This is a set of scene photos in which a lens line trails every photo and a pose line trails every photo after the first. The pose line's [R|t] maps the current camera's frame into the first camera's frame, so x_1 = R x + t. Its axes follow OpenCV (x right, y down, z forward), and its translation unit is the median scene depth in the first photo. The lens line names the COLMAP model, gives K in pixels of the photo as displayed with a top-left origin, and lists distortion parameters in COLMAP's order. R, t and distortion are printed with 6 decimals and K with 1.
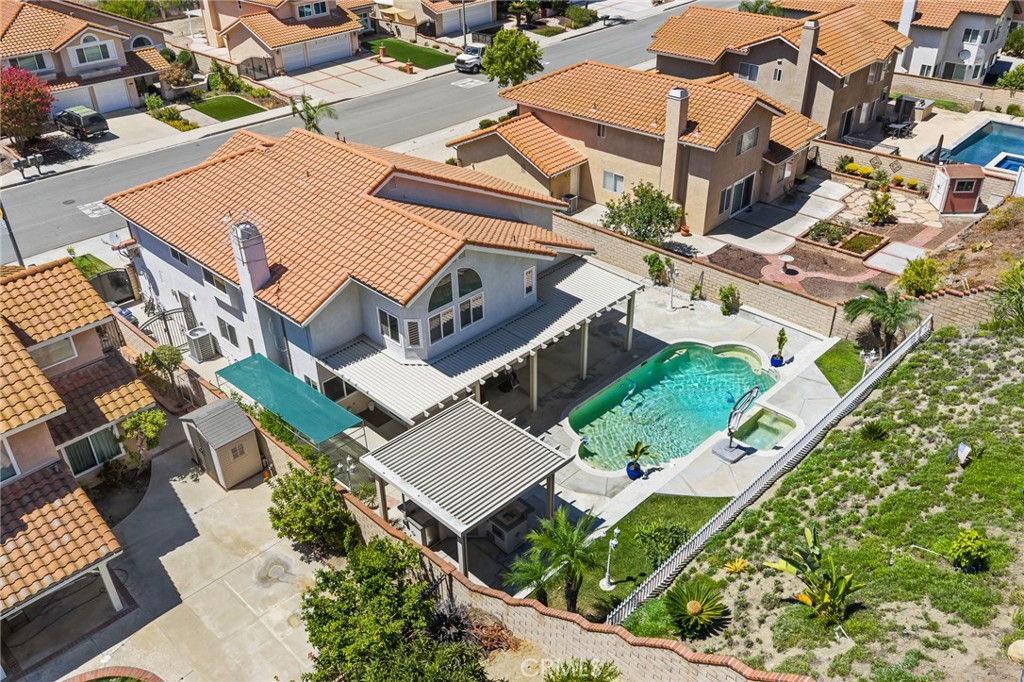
lens RADIAL K [[855.1, 0, 512.0], [0, 855.1, 341.0], [0, 0, 1]] dist [0.011004, -0.014083]
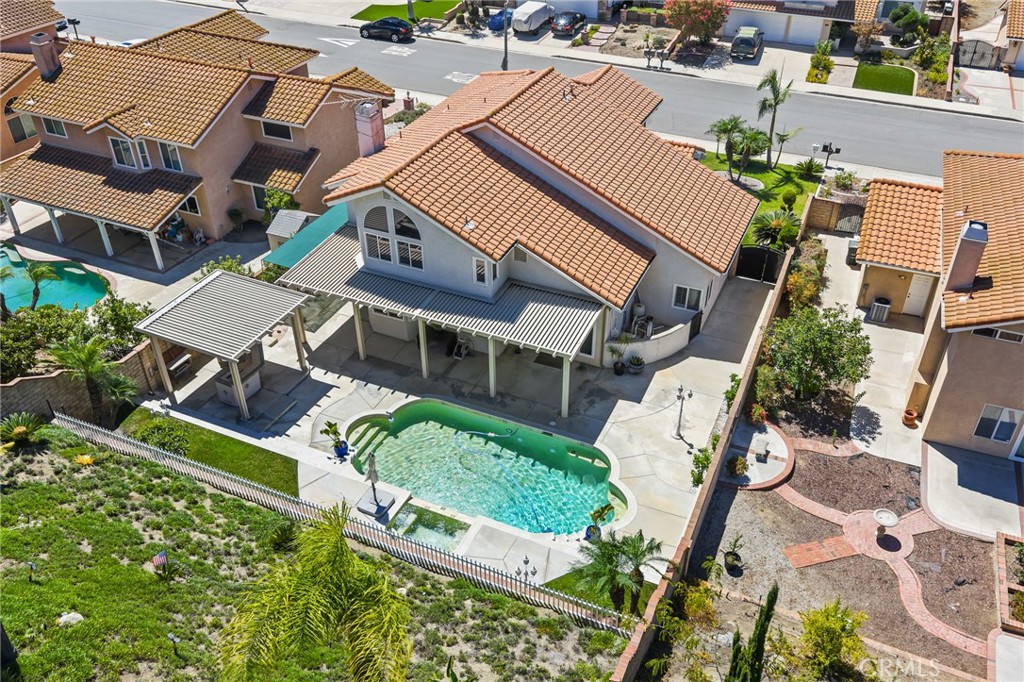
lens RADIAL K [[840.6, 0, 512.0], [0, 840.6, 341.0], [0, 0, 1]] dist [0.001594, -0.005455]
pose [[0.342515, 0.560116, -0.754290, 0.442178], [-0.496060, 0.789636, 0.361108, -0.204654], [0.797877, 0.250489, 0.548314, 0.285813]]
